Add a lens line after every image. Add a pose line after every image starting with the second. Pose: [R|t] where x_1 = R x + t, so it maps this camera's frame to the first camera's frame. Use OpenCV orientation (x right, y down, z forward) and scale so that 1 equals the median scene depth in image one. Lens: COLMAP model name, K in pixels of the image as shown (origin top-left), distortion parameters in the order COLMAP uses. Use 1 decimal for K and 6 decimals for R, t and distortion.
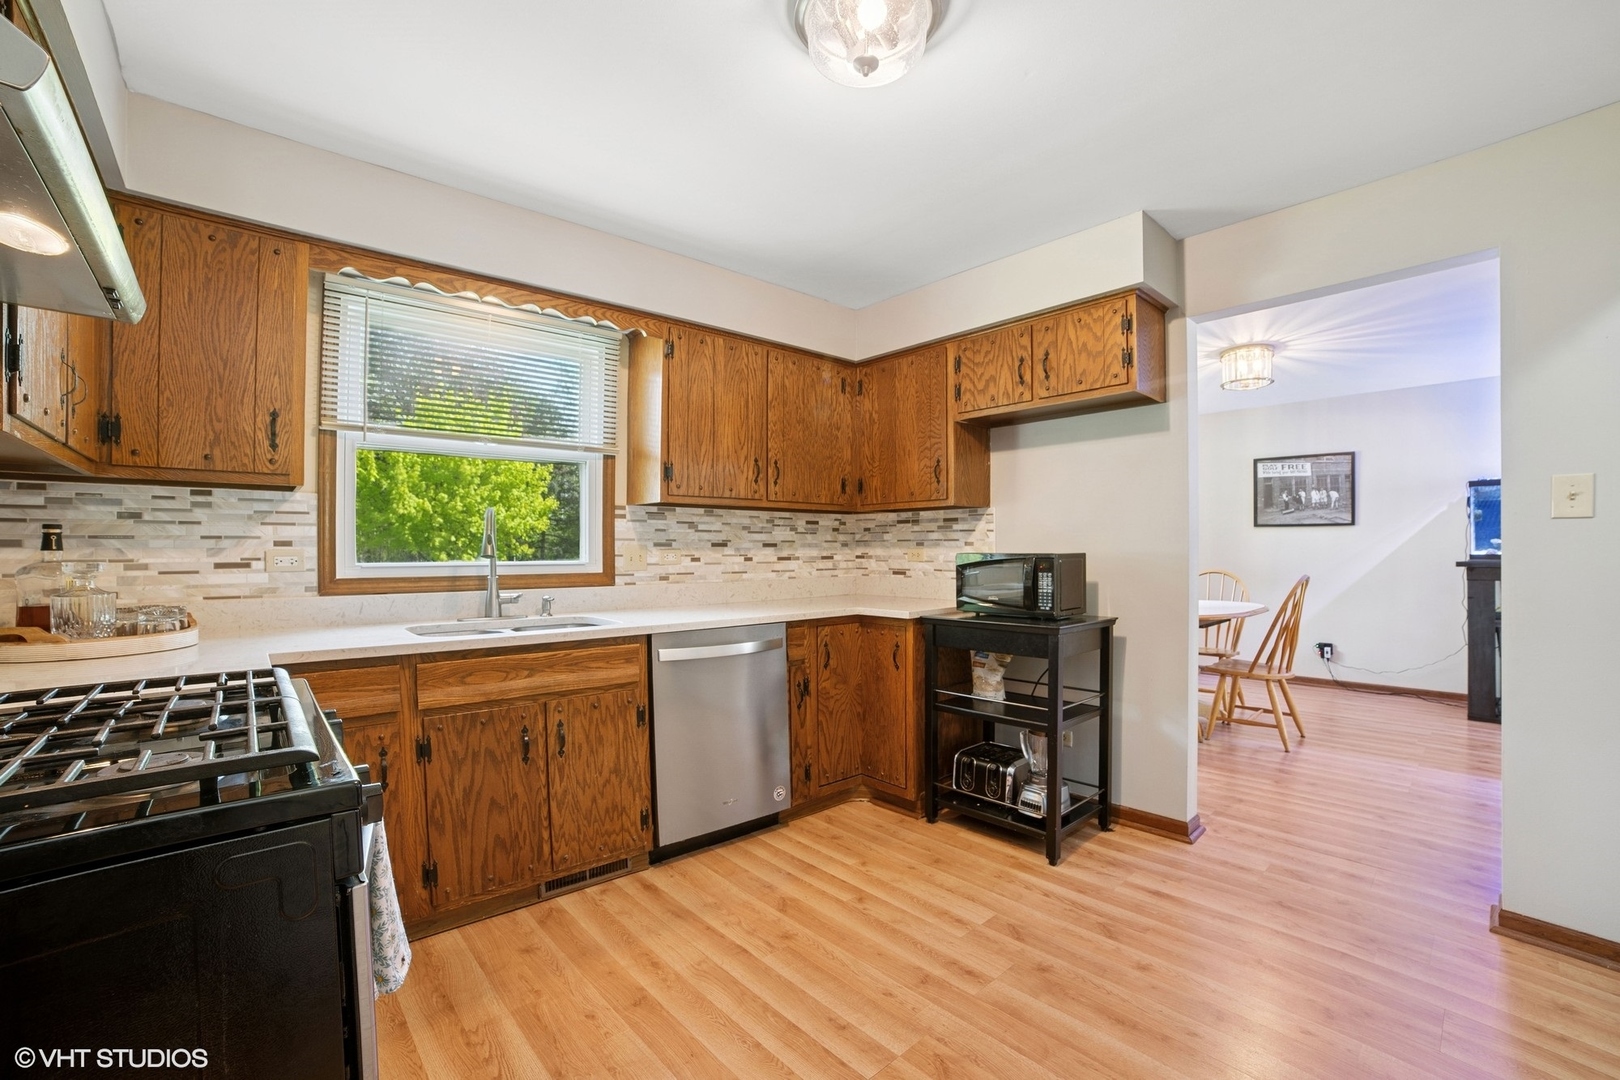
lens RADIAL K [[707.7, 0, 810.8], [0, 707.7, 538.3], [0, 0, 1]] dist [-0.040953, 0.000422]
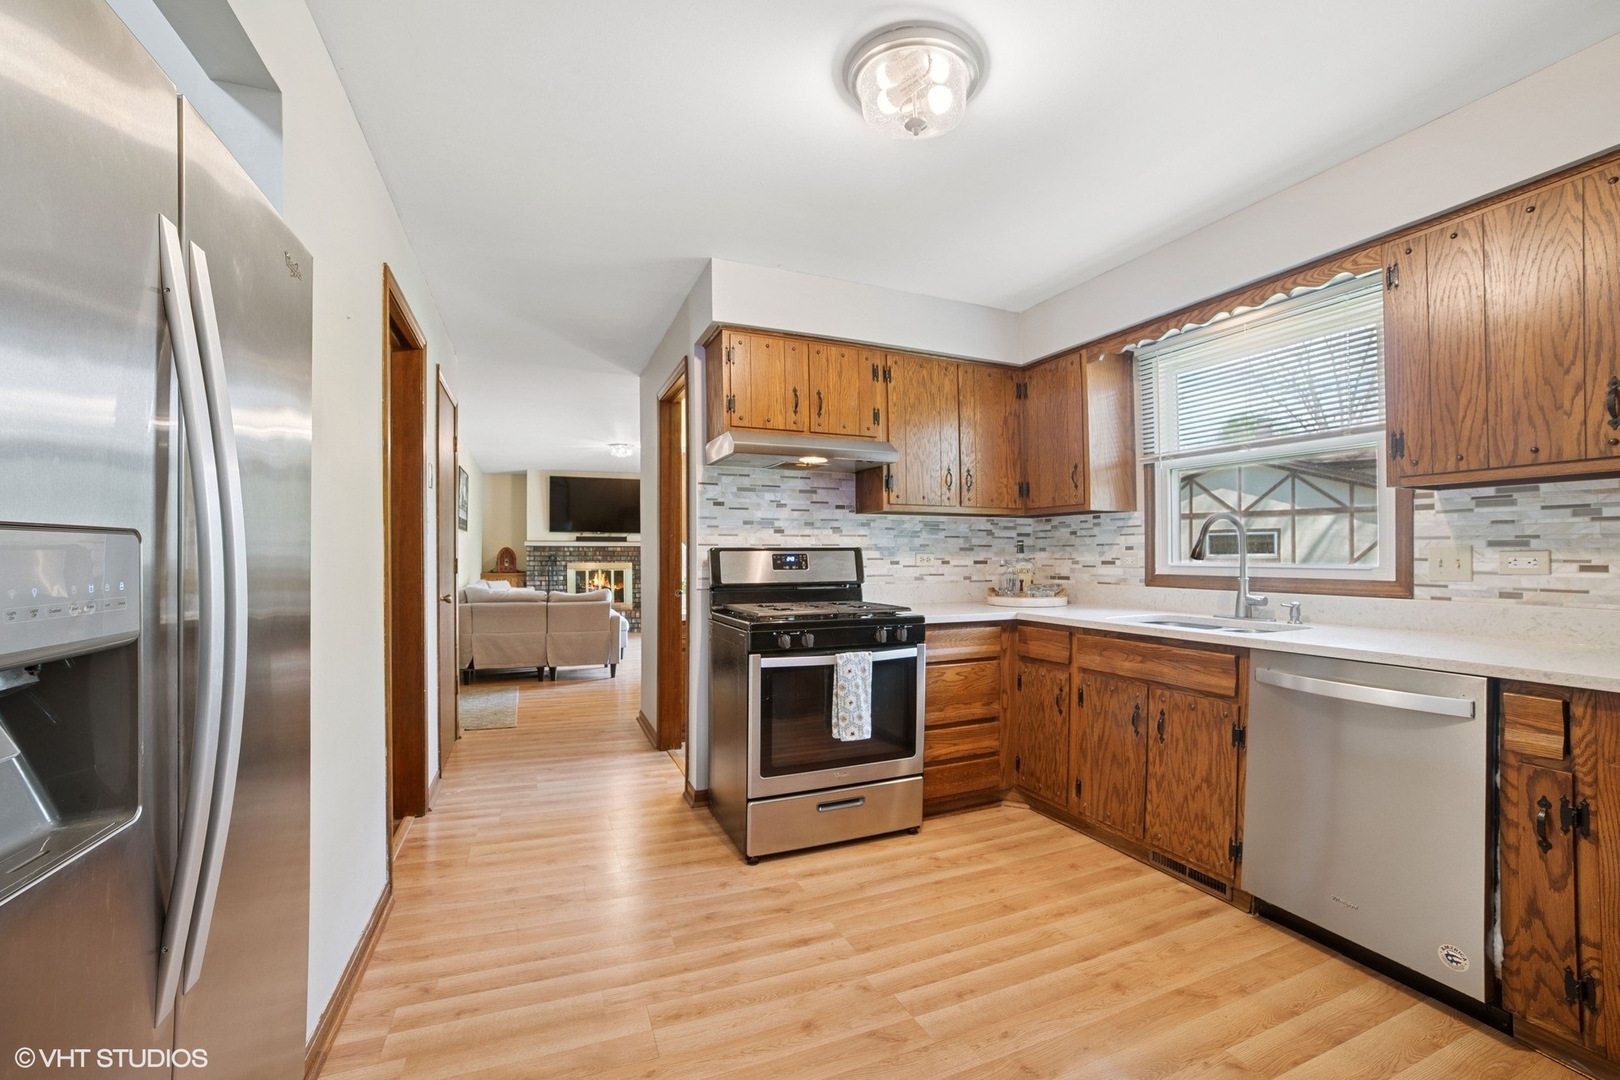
lens RADIAL K [[683.2, 0, 812.4], [0, 683.2, 550.5], [0, 0, 1]] dist [-0.001989, -0.000088]
pose [[-0.281206, -0.002329, -0.959645, 0.776474], [0.017895, 0.999810, -0.007670, 0.011486], [0.959481, -0.019330, -0.281111, 0.748785]]
